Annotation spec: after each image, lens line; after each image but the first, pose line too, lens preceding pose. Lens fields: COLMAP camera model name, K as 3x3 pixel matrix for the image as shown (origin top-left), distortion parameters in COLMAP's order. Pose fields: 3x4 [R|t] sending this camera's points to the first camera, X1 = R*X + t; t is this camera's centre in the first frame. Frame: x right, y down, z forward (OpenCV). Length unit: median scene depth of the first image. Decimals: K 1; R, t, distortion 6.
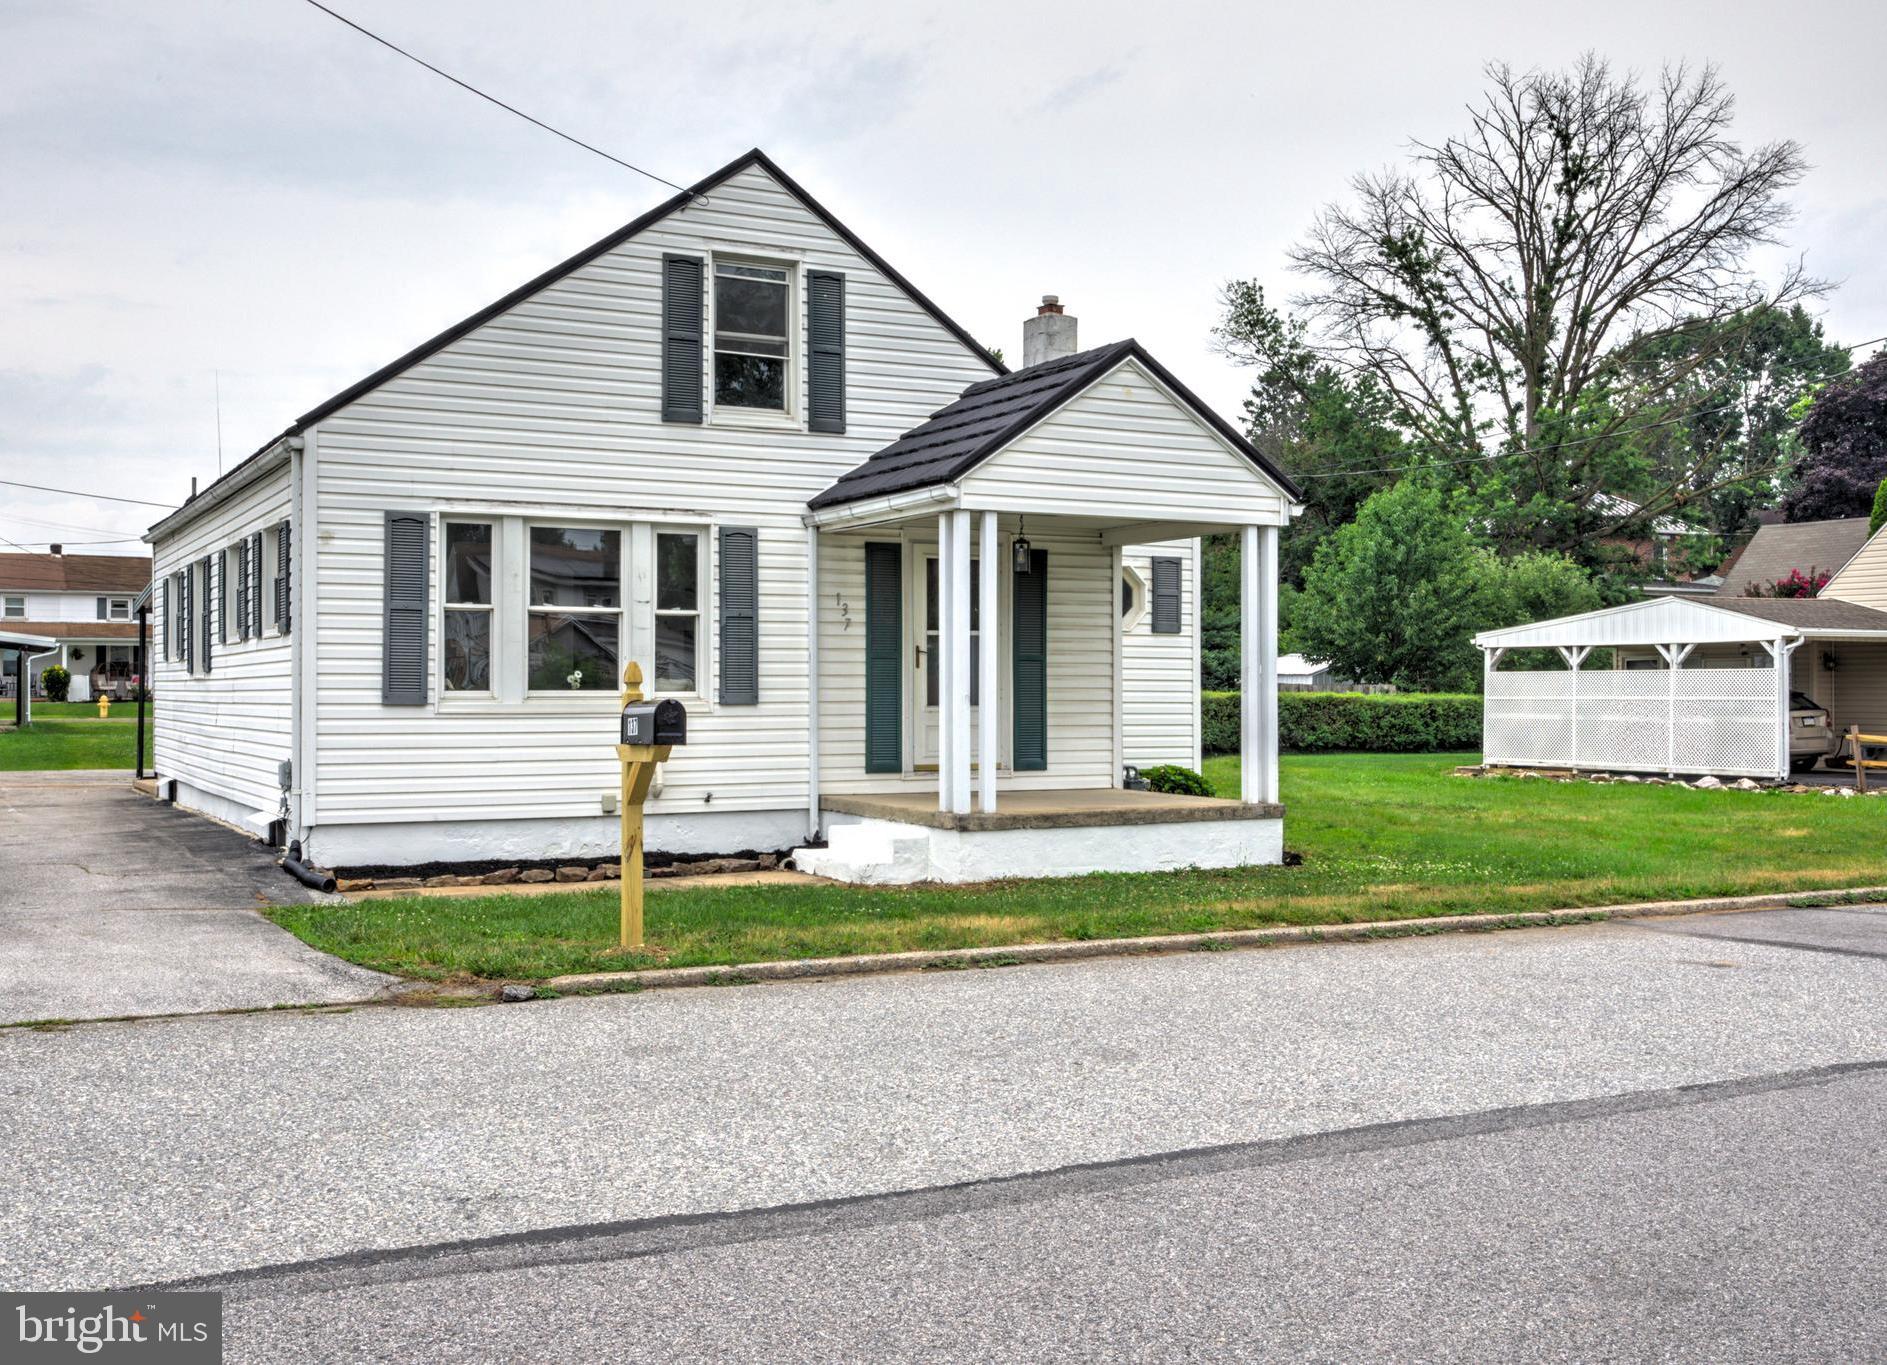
lens RADIAL K [[1875.8, 0, 863.0], [0, 1875.8, 674.6], [0, 0, 1]] dist [-0.002215, -0.020940]
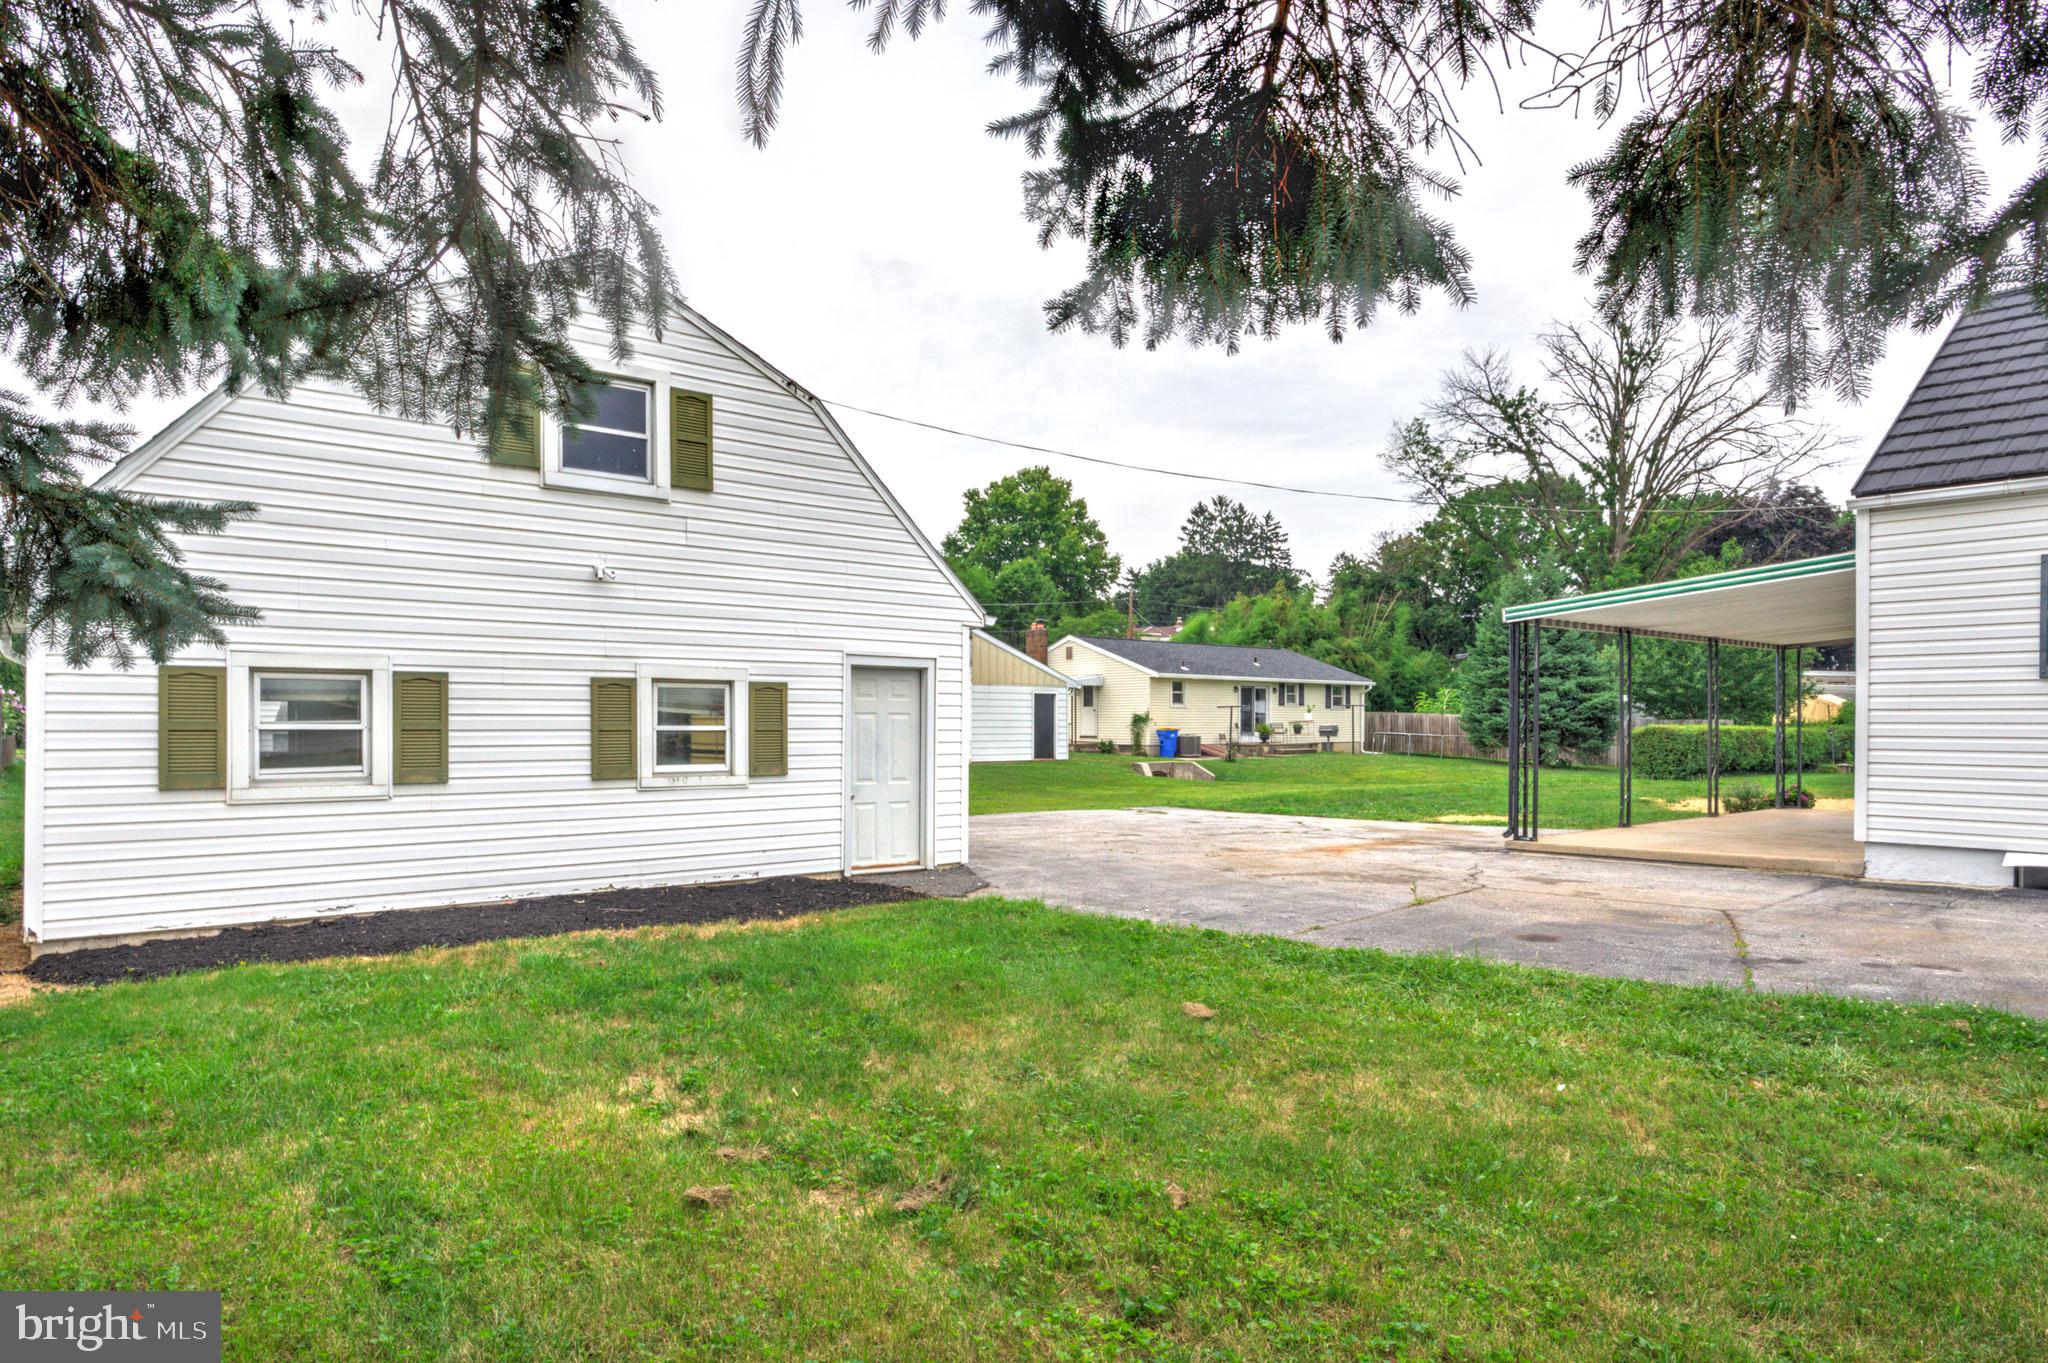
lens RADIAL K [[1214.4, 0, 1024.0], [0, 1214.4, 681.5], [0, 0, 1]] dist [-0.020702, -0.000159]
pose [[0.974335, 0.007265, 0.224986, -1.129002], [-0.001285, 0.999642, -0.026712, 0.008921], [-0.225100, 0.025738, 0.973996, 0.934290]]
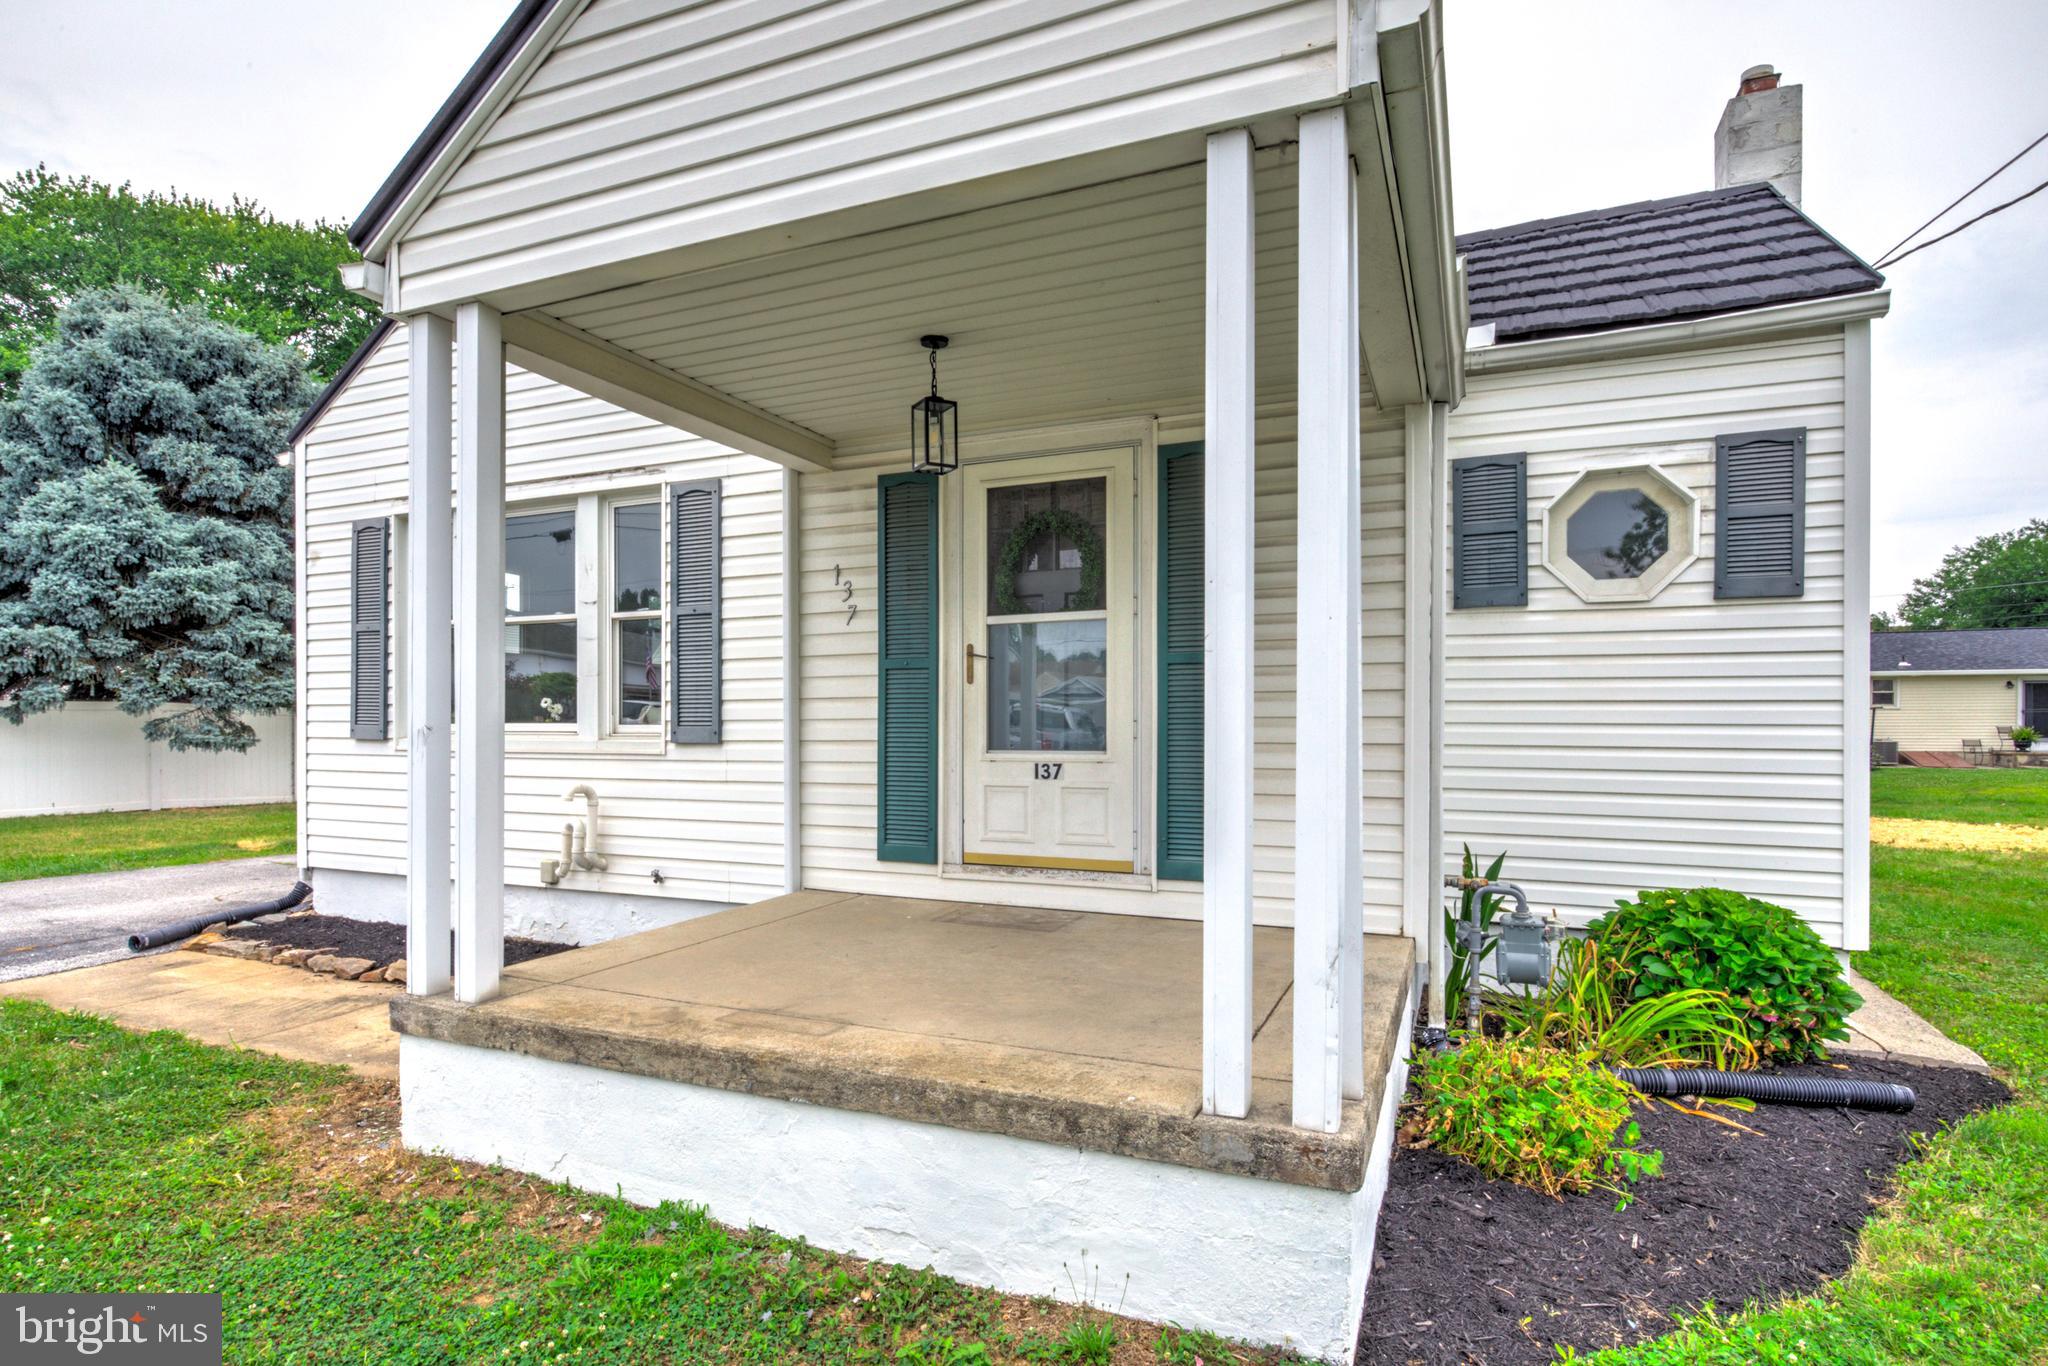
lens RADIAL K [[1062.7, 0, 993.5], [0, 1062.7, 734.9], [0, 0, 1]] dist [-0.004643, -0.000108]
pose [[0.626728, 0.007109, -0.779206, 0.294233], [0.005285, 0.999897, 0.013374, 0.008007], [0.779220, -0.012500, 0.626626, 0.824540]]
